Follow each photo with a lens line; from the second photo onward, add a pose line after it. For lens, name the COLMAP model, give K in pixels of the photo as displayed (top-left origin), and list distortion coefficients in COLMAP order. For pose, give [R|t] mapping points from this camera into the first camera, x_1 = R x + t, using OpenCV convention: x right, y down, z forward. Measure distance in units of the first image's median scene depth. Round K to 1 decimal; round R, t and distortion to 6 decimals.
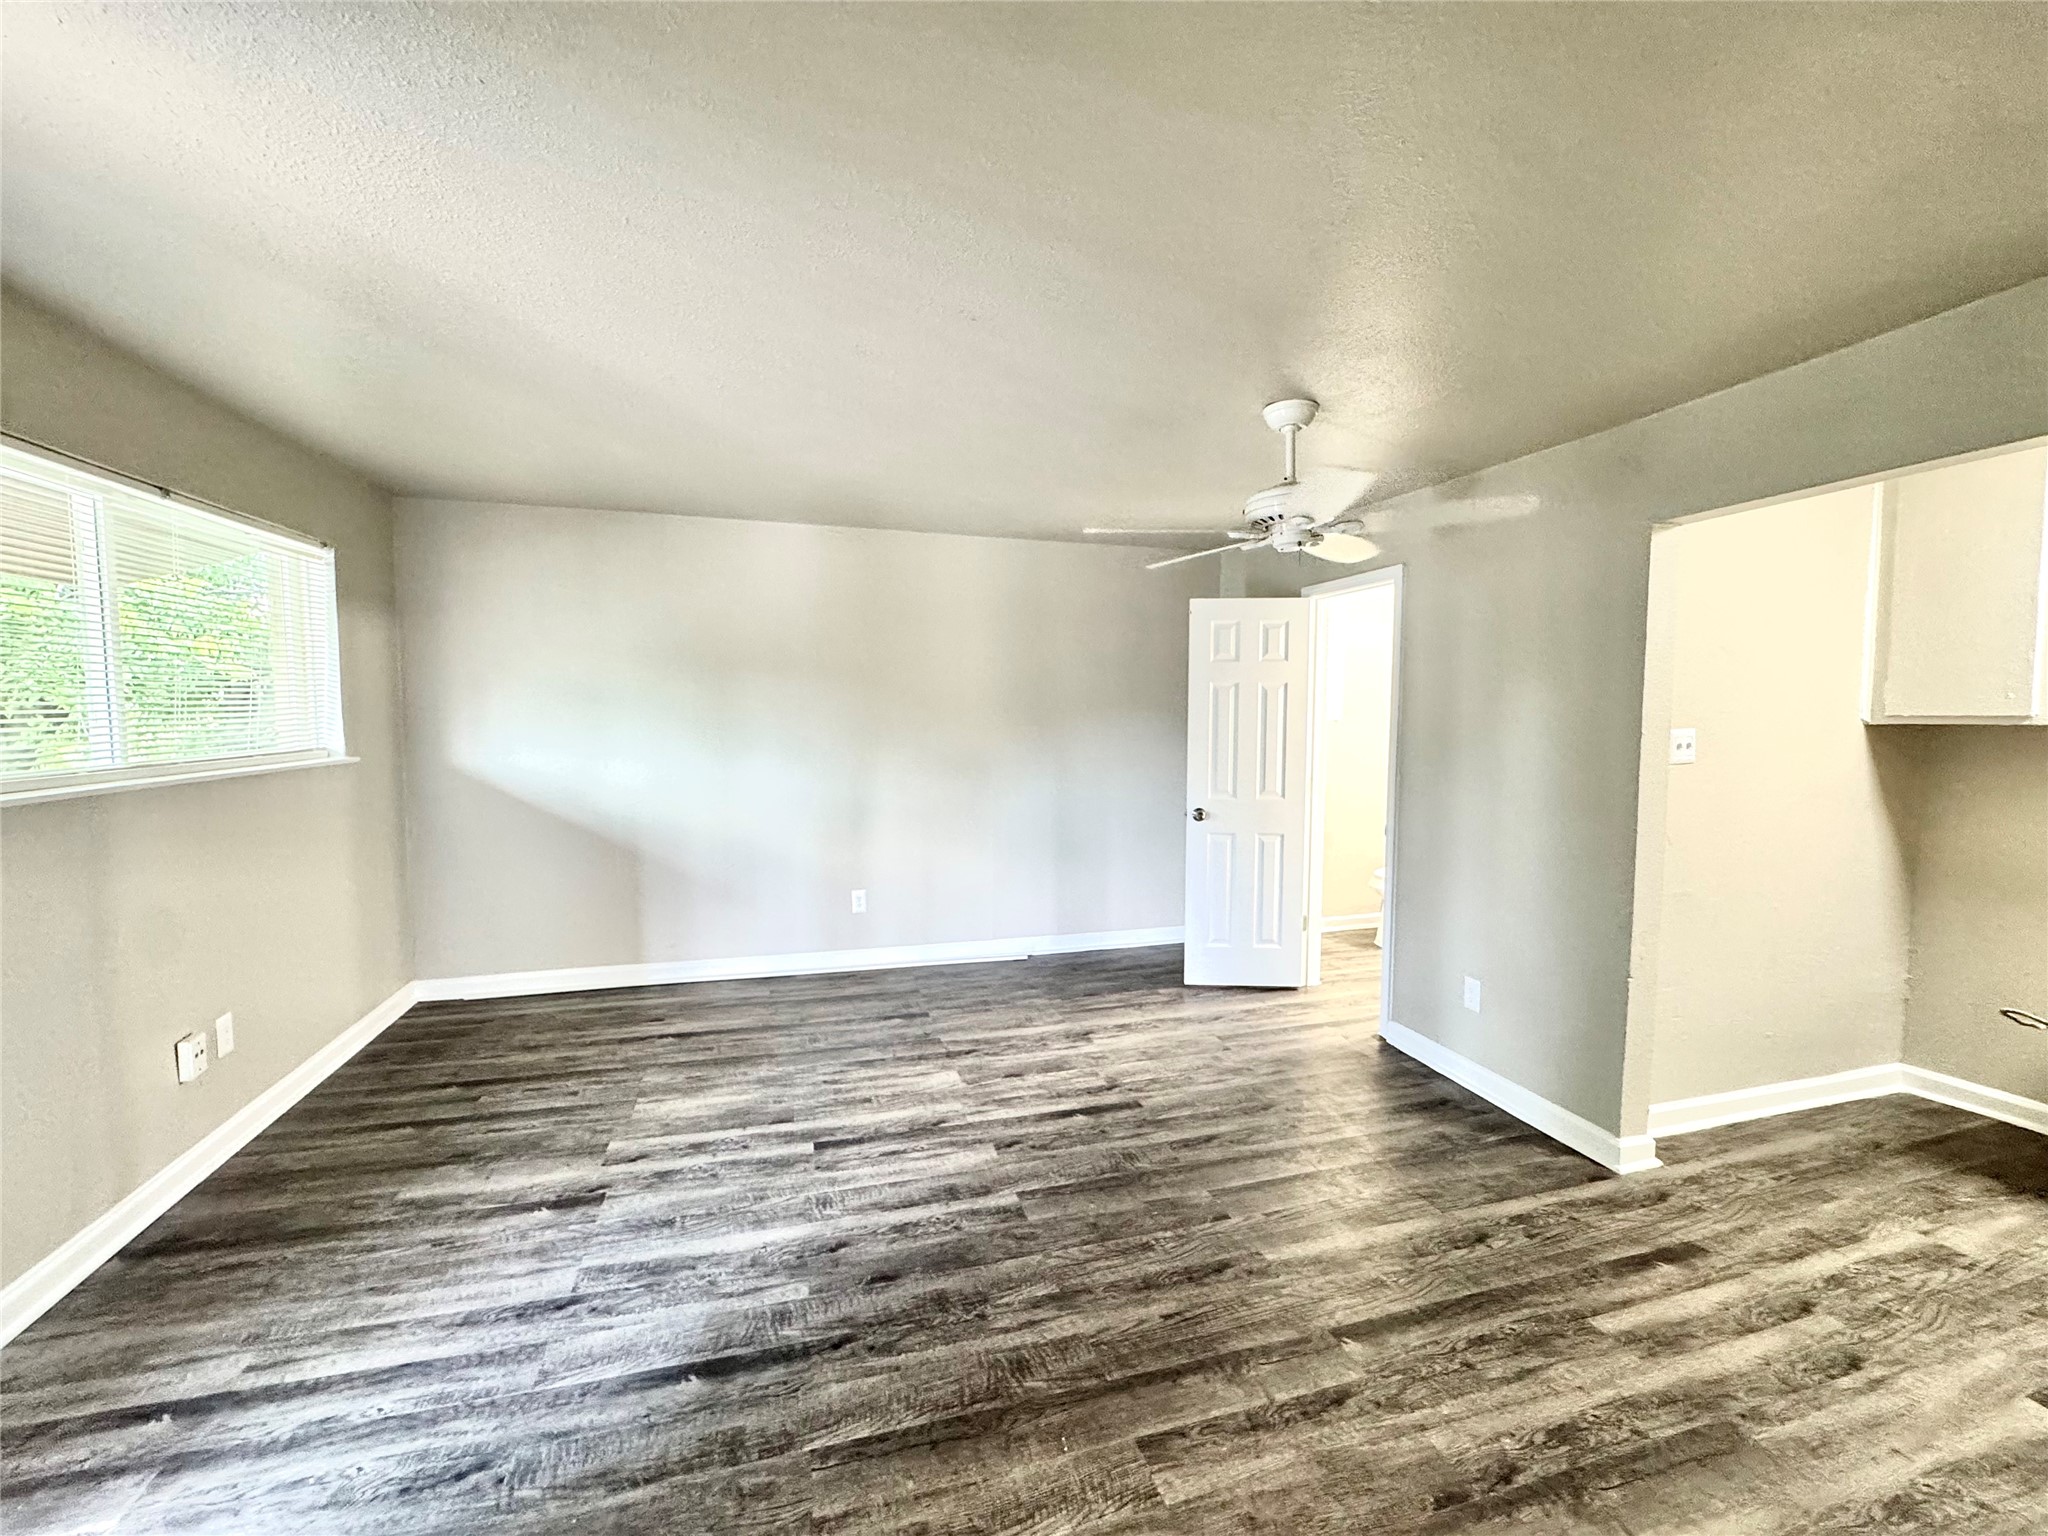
lens RADIAL K [[817.5, 0, 1020.7], [0, 817.5, 765.6], [0, 0, 1]] dist [-0.002155, 0.000062]
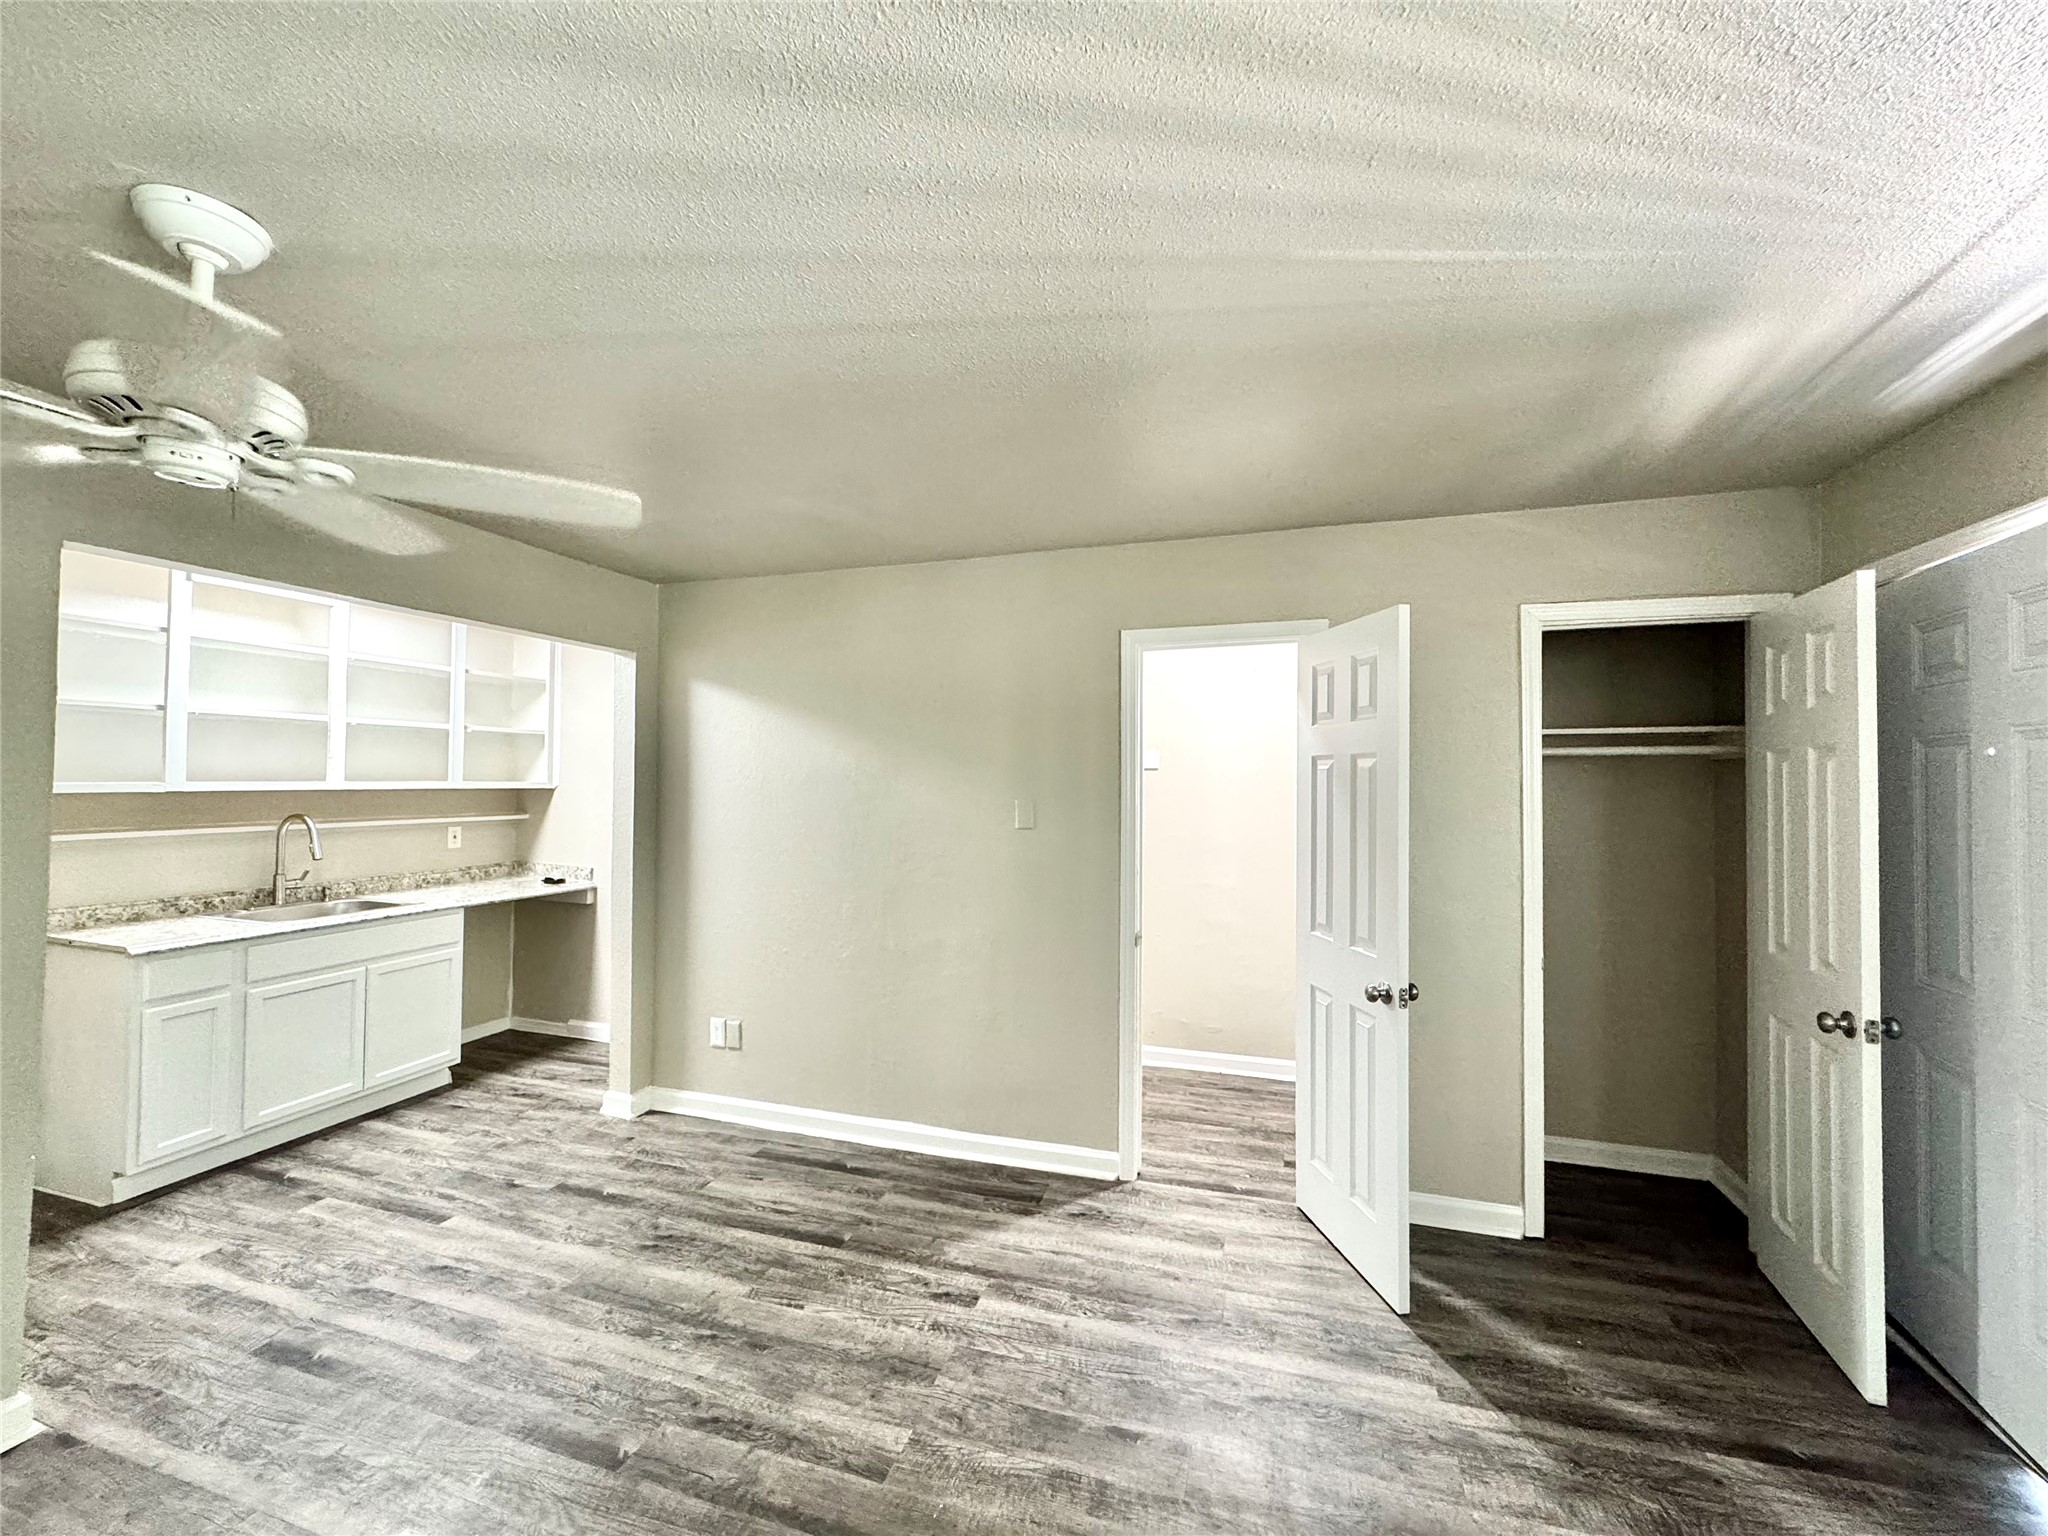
lens RADIAL K [[817.5, 0, 1031.0], [0, 817.5, 769.5], [0, 0, 1]] dist [-0.002155, 0.000062]
pose [[-0.834852, 0.000317, 0.550474, -0.409407], [0.024546, 0.999027, 0.036651, -0.089121], [-0.549926, 0.044111, -0.834047, 1.178880]]
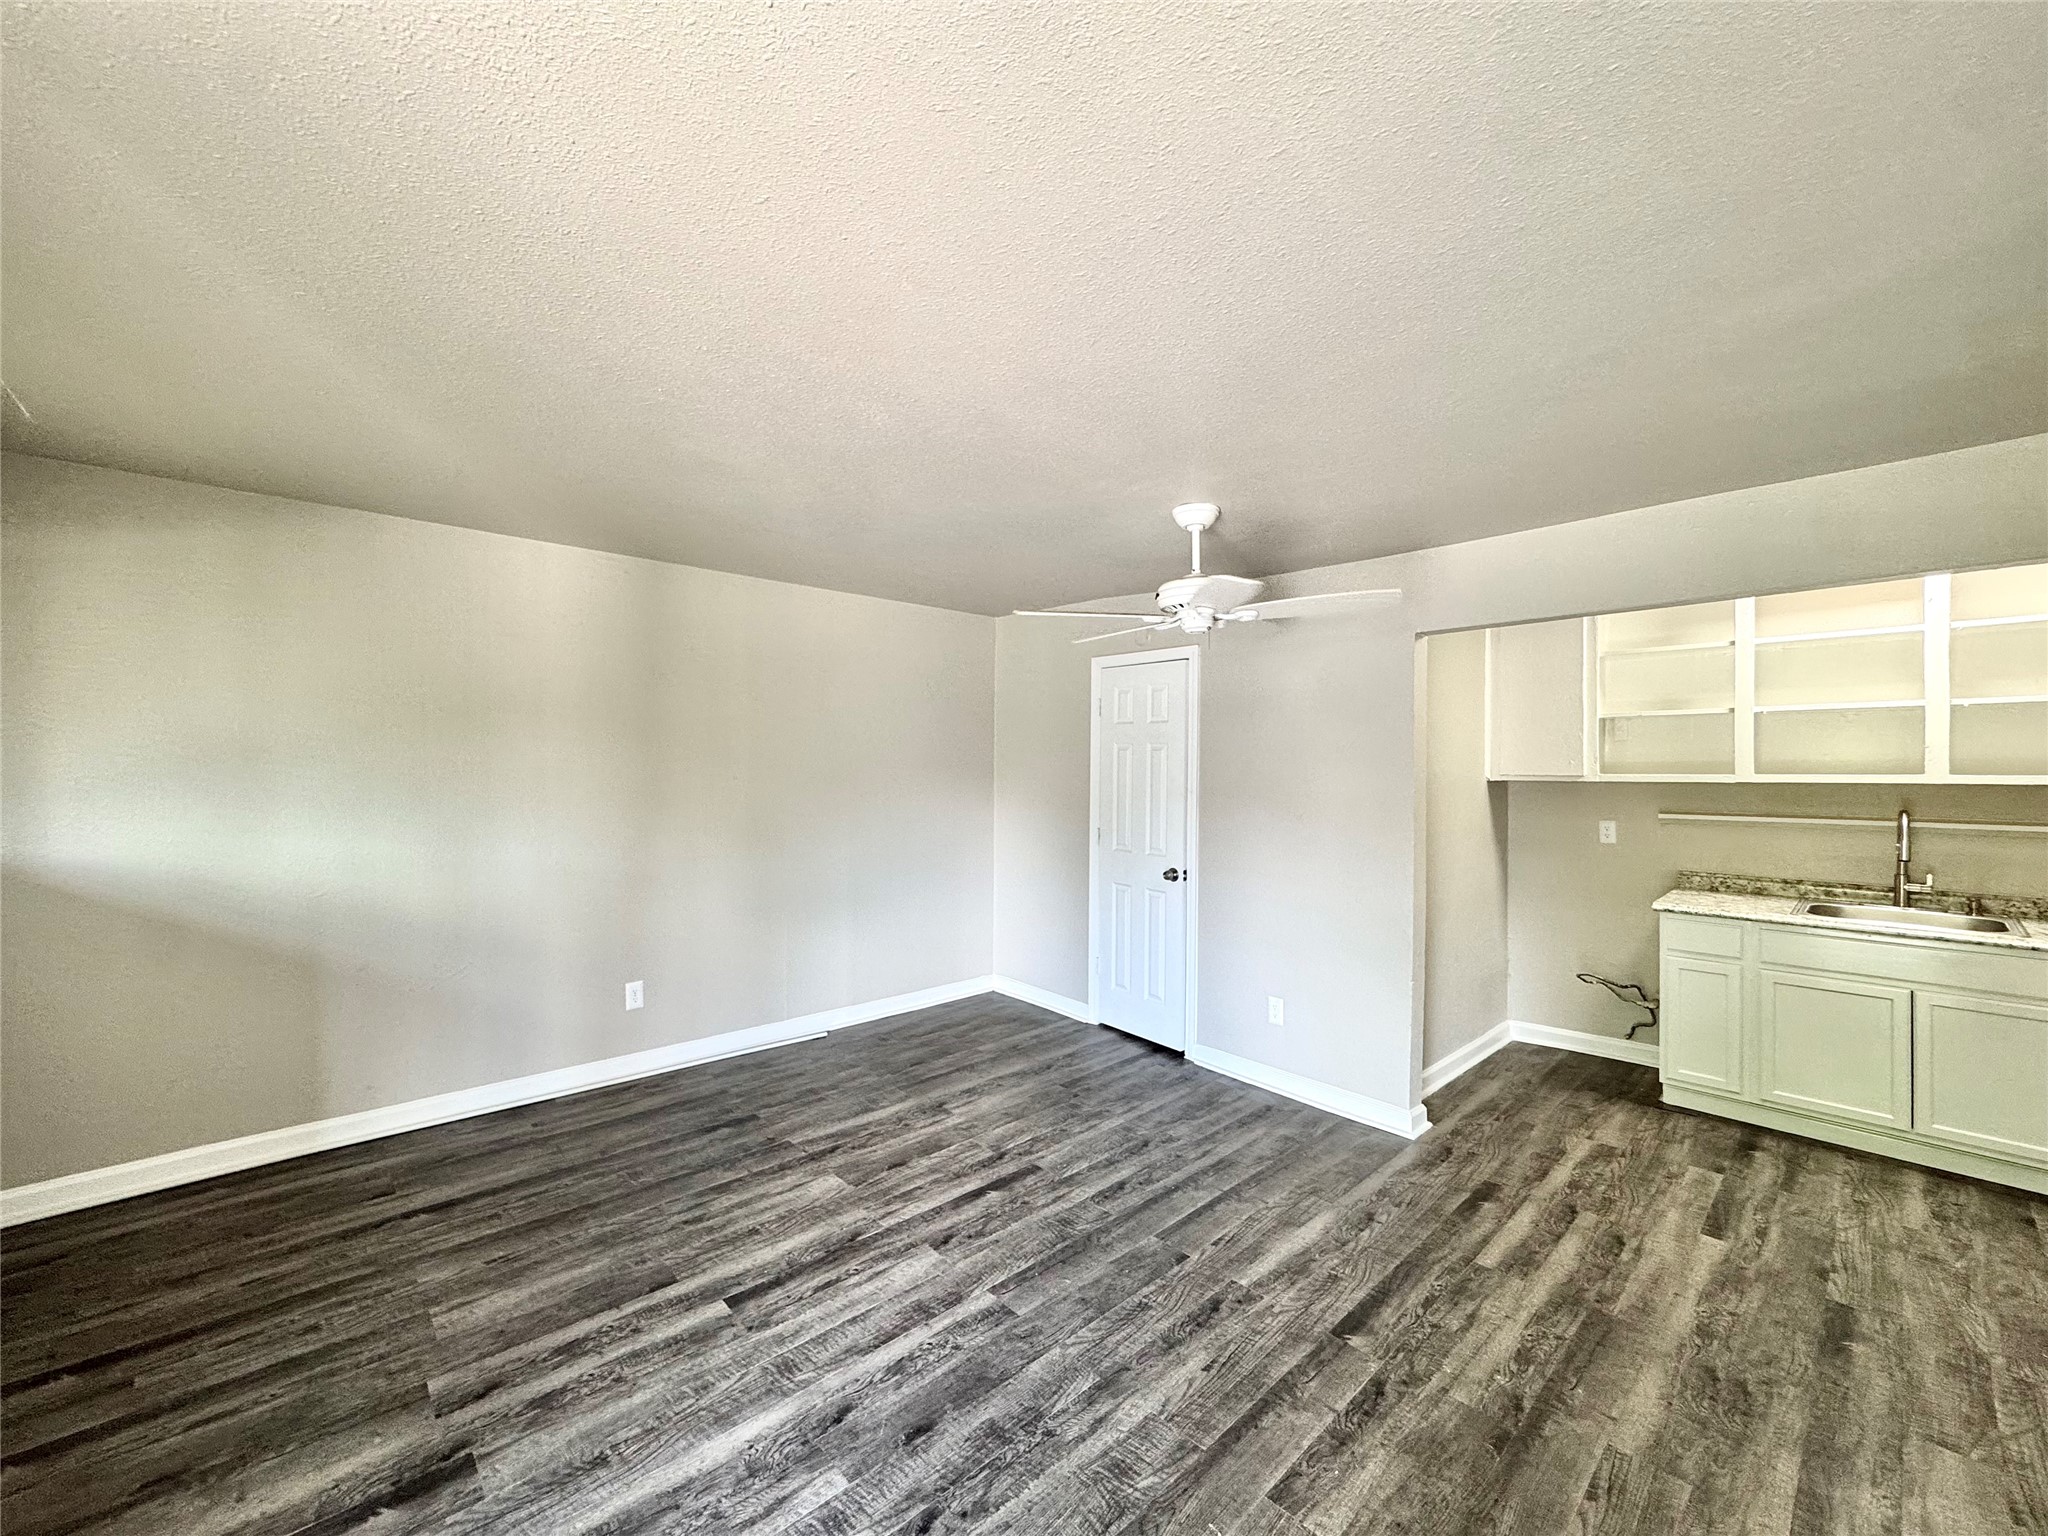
lens RADIAL K [[817.5, 0, 1018.1], [0, 817.5, 775.7], [0, 0, 1]] dist [-0.002155, 0.000062]
pose [[0.896221, -0.005119, 0.443579, -0.397705], [0.025291, 0.998897, -0.039572, -0.028216], [-0.442887, 0.046684, 0.895361, 0.124285]]
